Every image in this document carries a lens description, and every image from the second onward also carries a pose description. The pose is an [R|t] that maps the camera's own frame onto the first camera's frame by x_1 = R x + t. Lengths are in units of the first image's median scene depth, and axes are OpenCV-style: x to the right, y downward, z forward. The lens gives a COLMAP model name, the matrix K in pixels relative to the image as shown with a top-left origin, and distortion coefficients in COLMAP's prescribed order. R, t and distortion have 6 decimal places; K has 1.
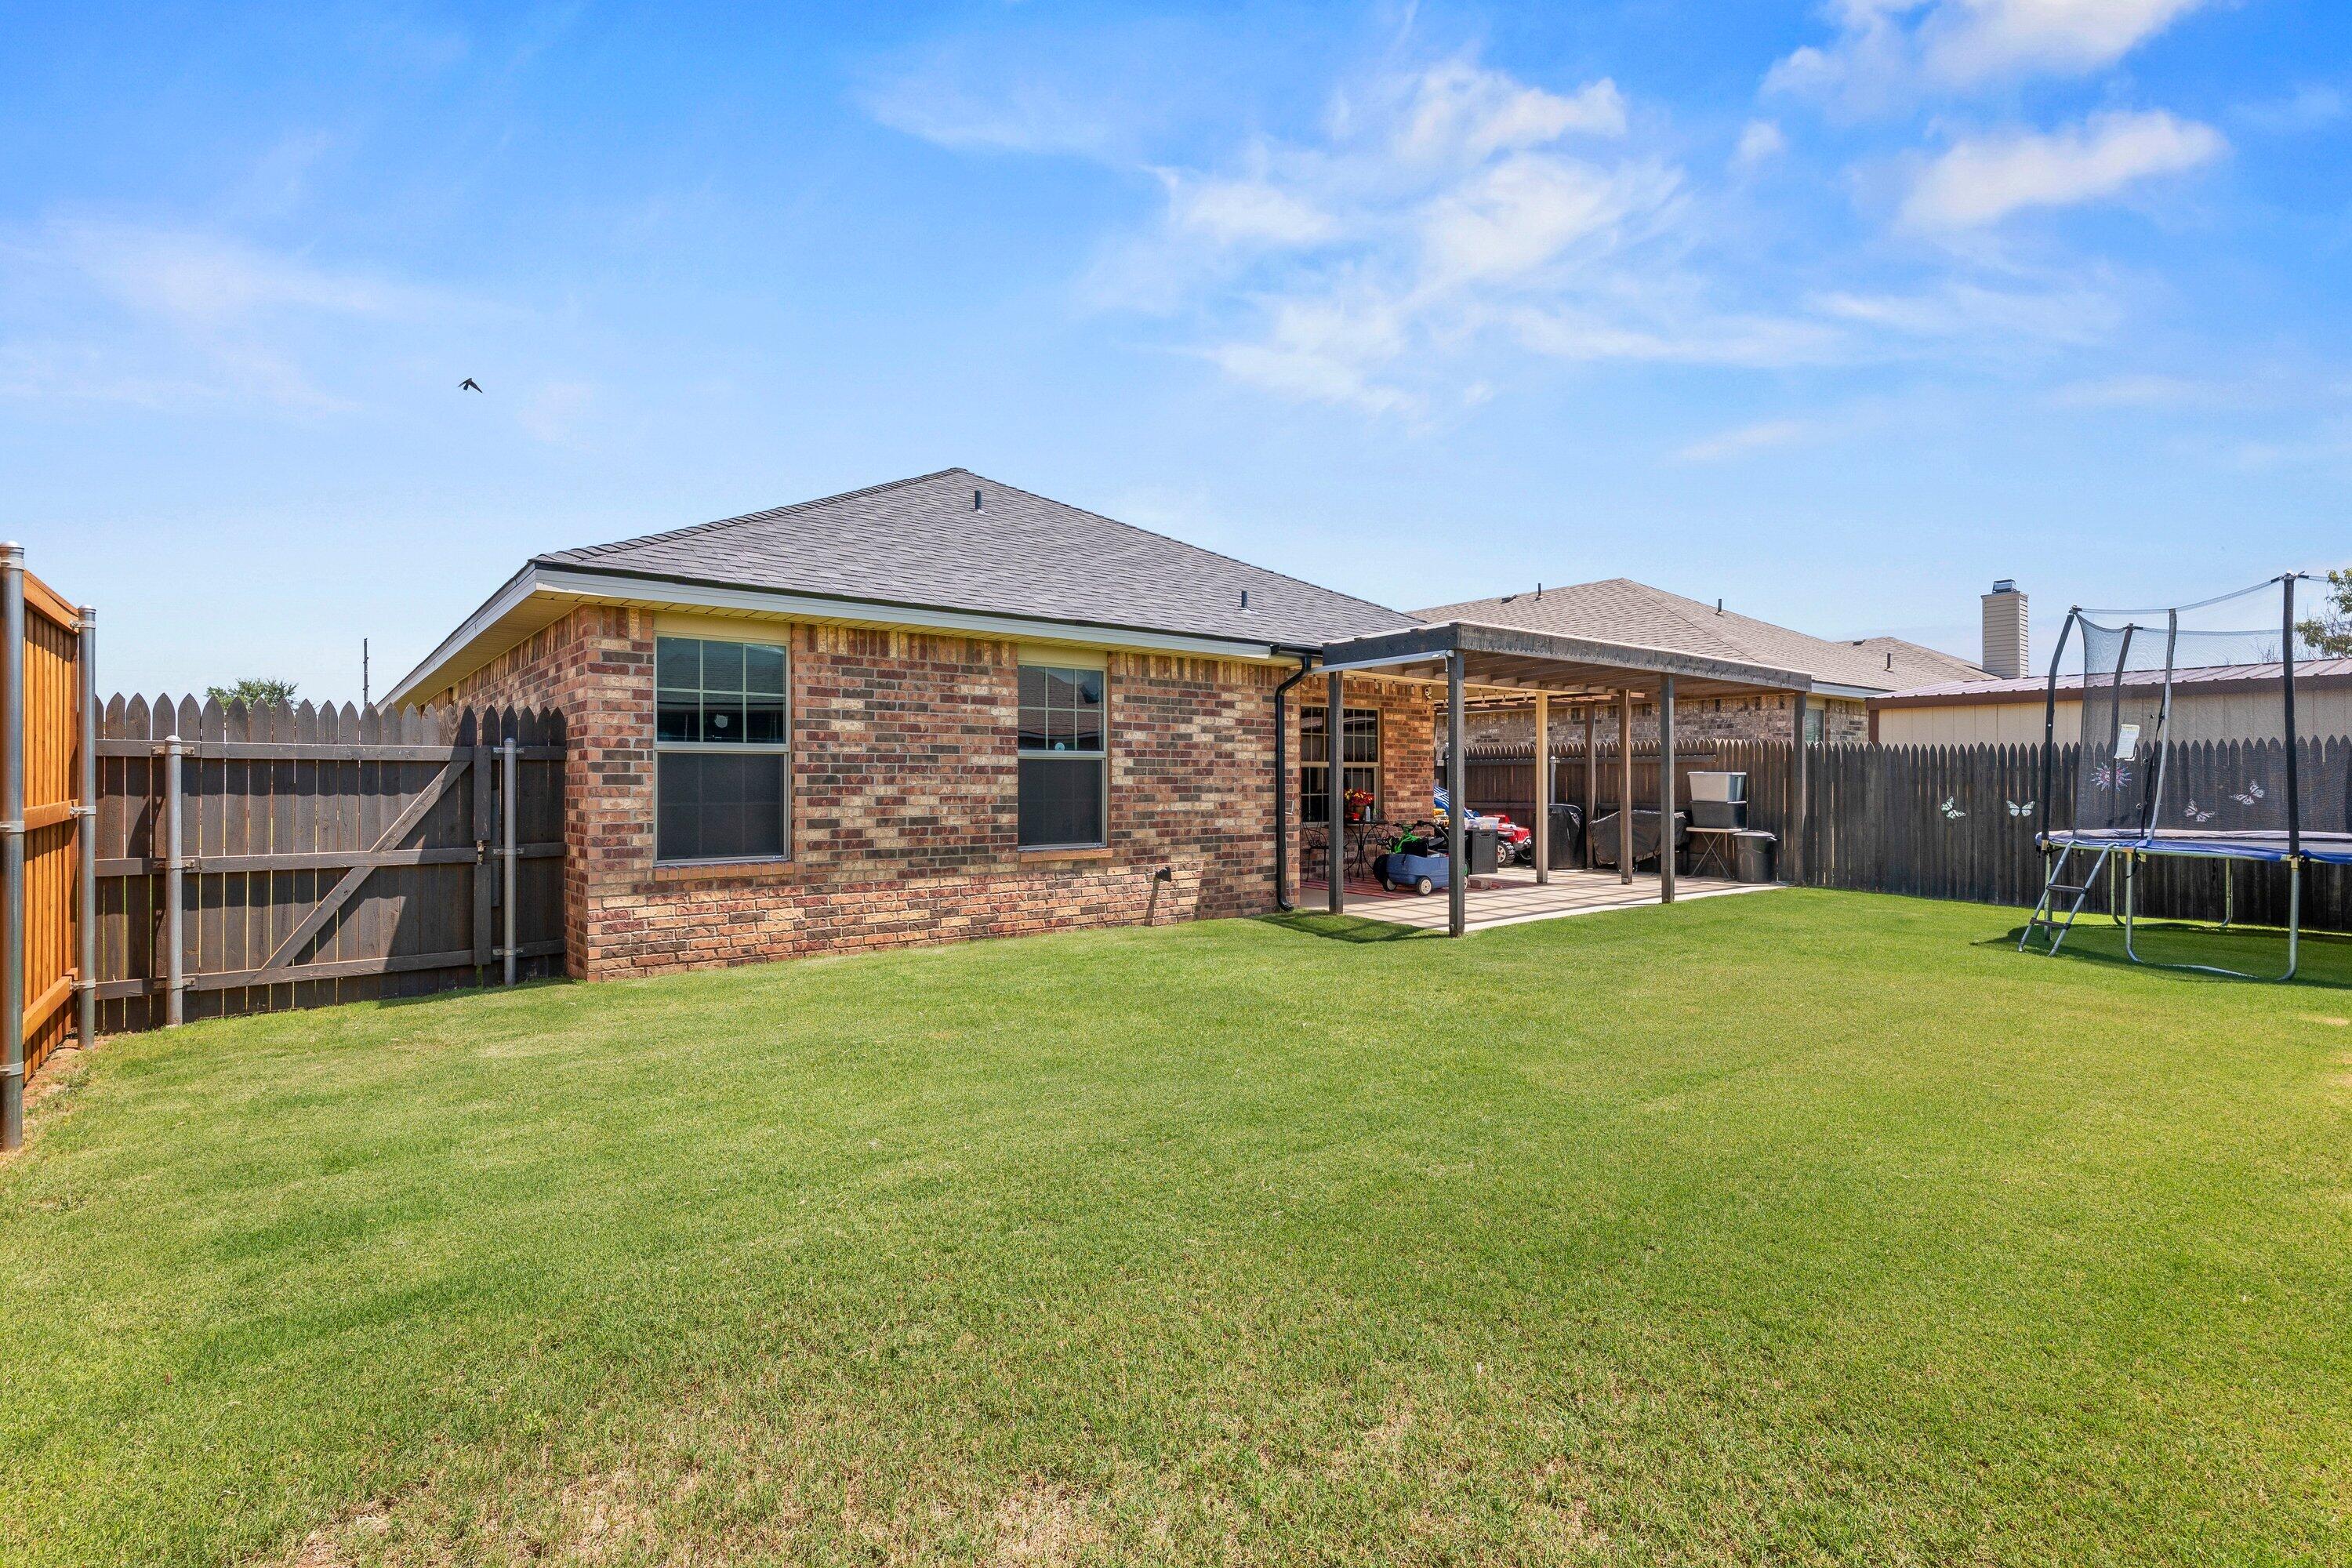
lens RADIAL K [[1095.0, 0, 1177.6], [0, 1095.0, 773.8], [0, 0, 1]] dist [0.001438, 0.001880]
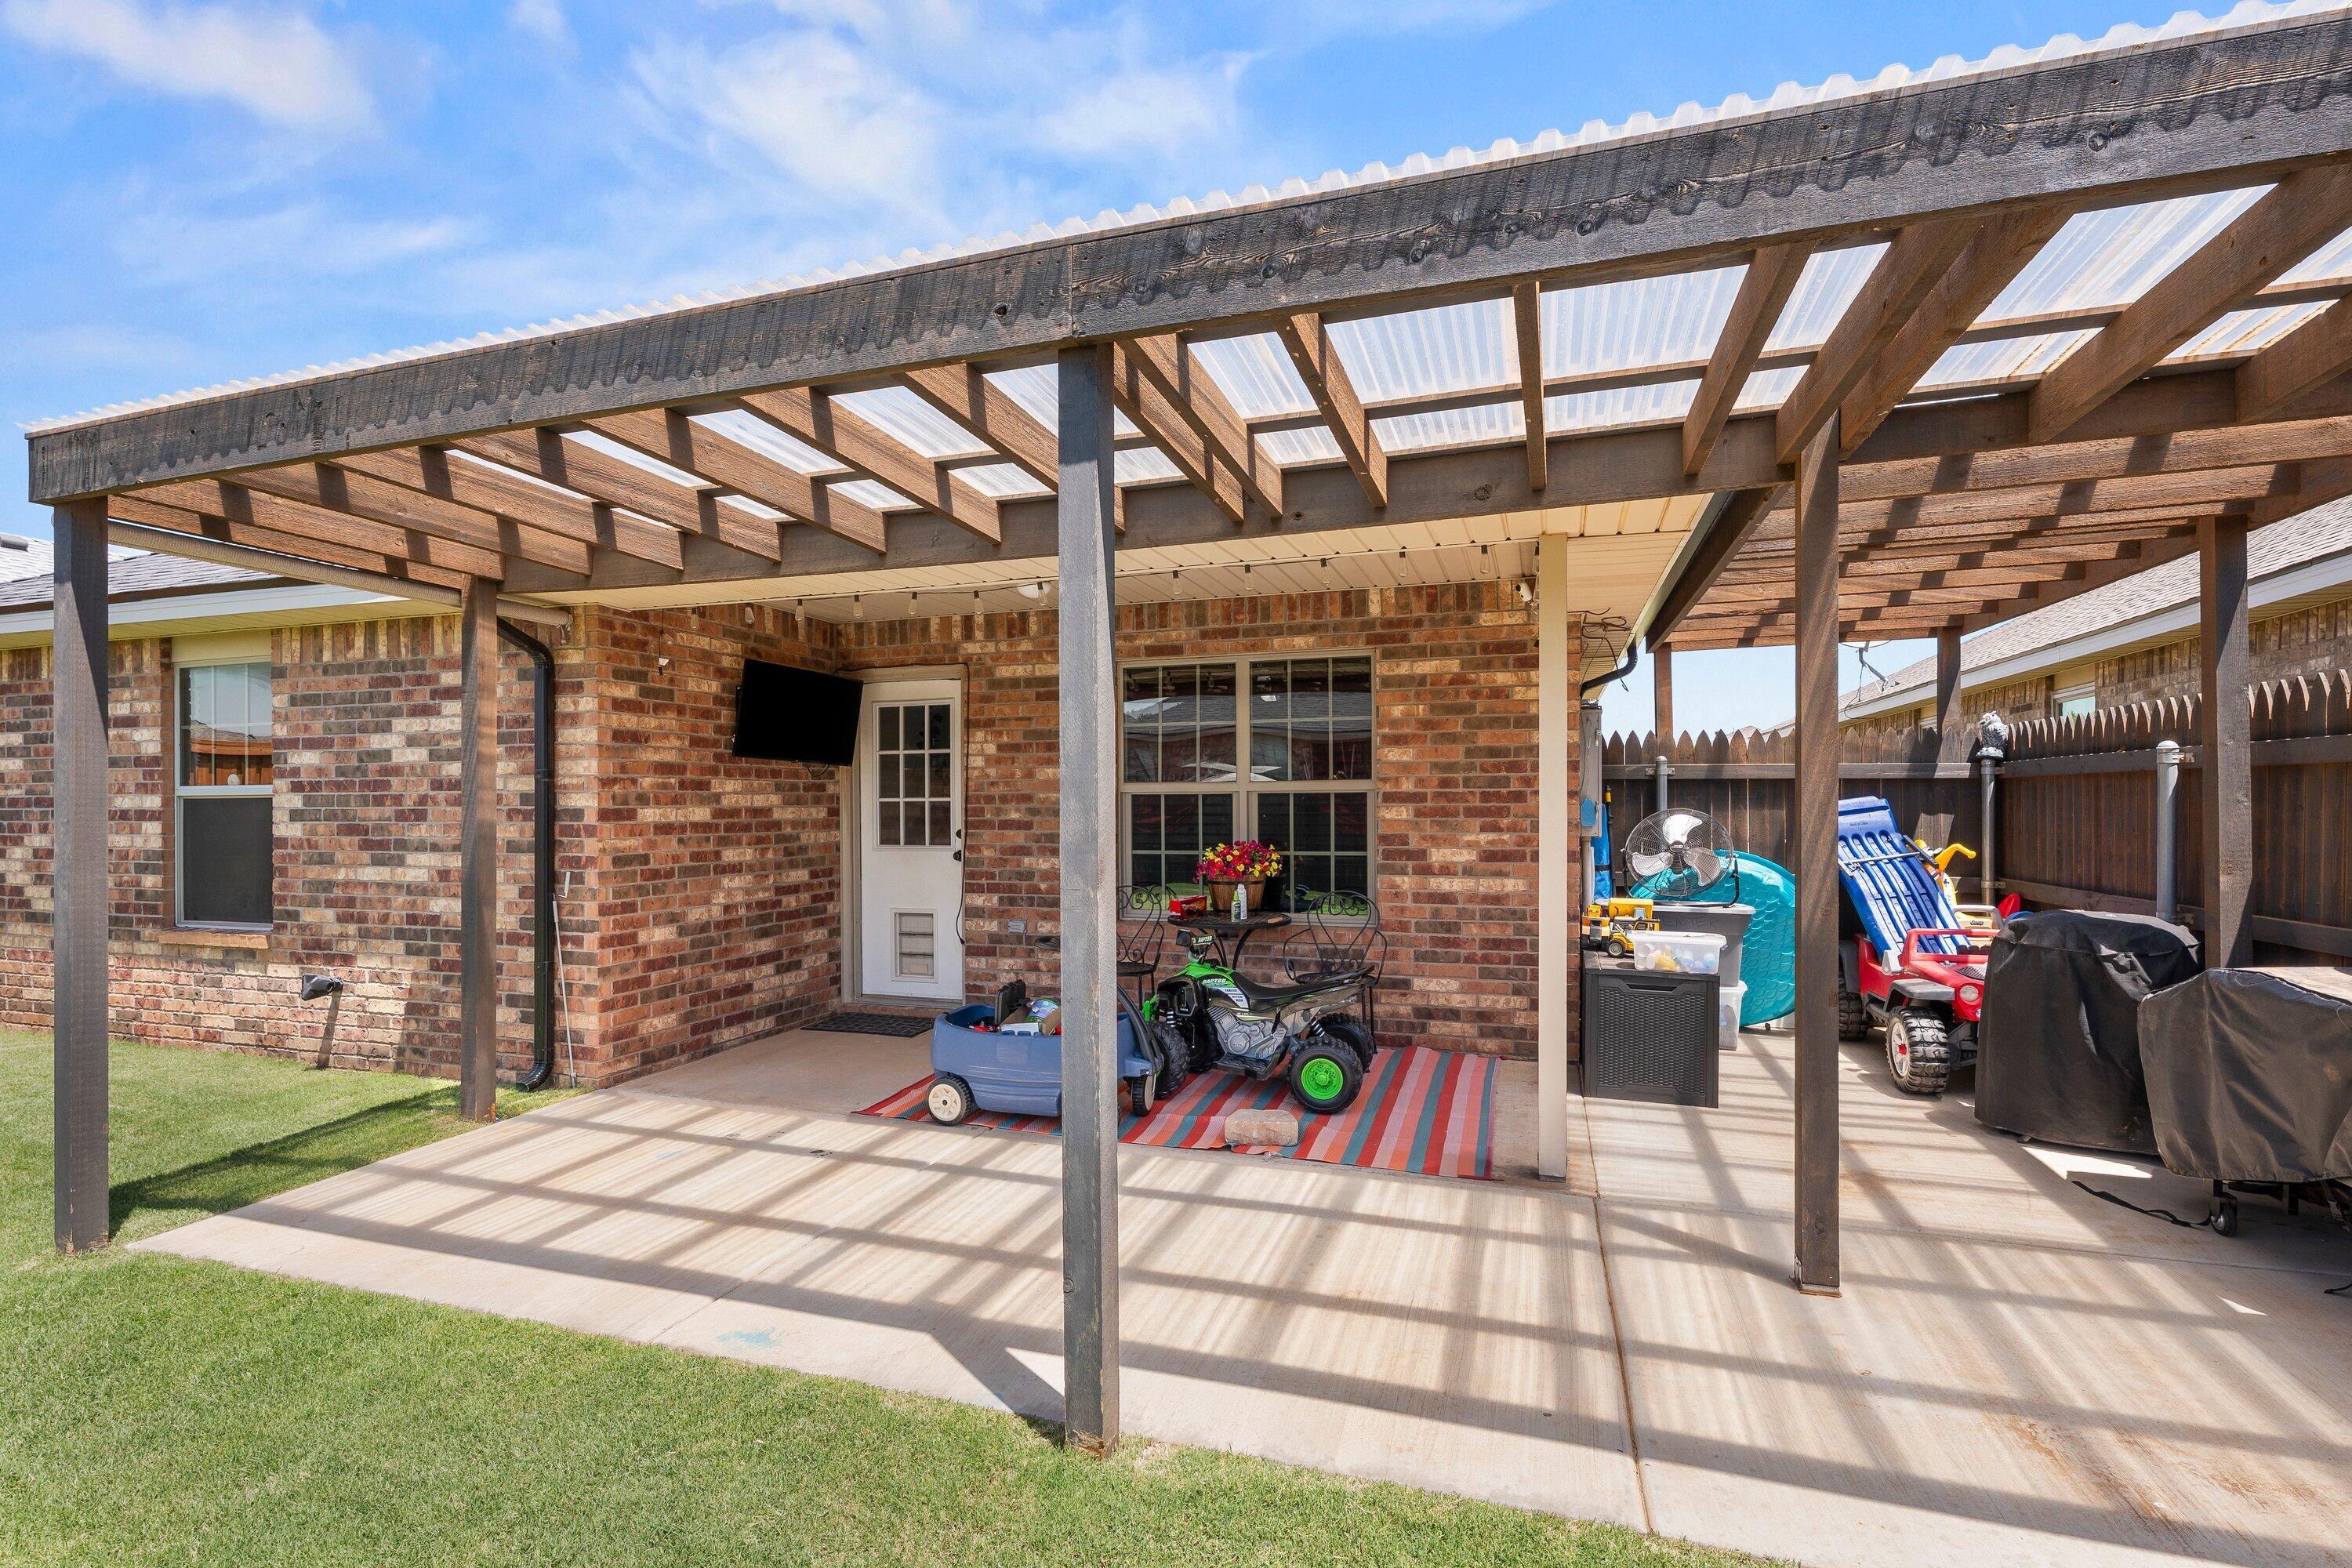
lens RADIAL K [[1095.0, 0, 1167.2], [0, 1095.0, 826.2], [0, 0, 1]] dist [0.001438, 0.001880]
pose [[0.542652, 0.004661, -0.839944, 0.746420], [0.005235, 0.999946, 0.008931, 0.001017], [0.839941, -0.009243, 0.542599, 1.059821]]
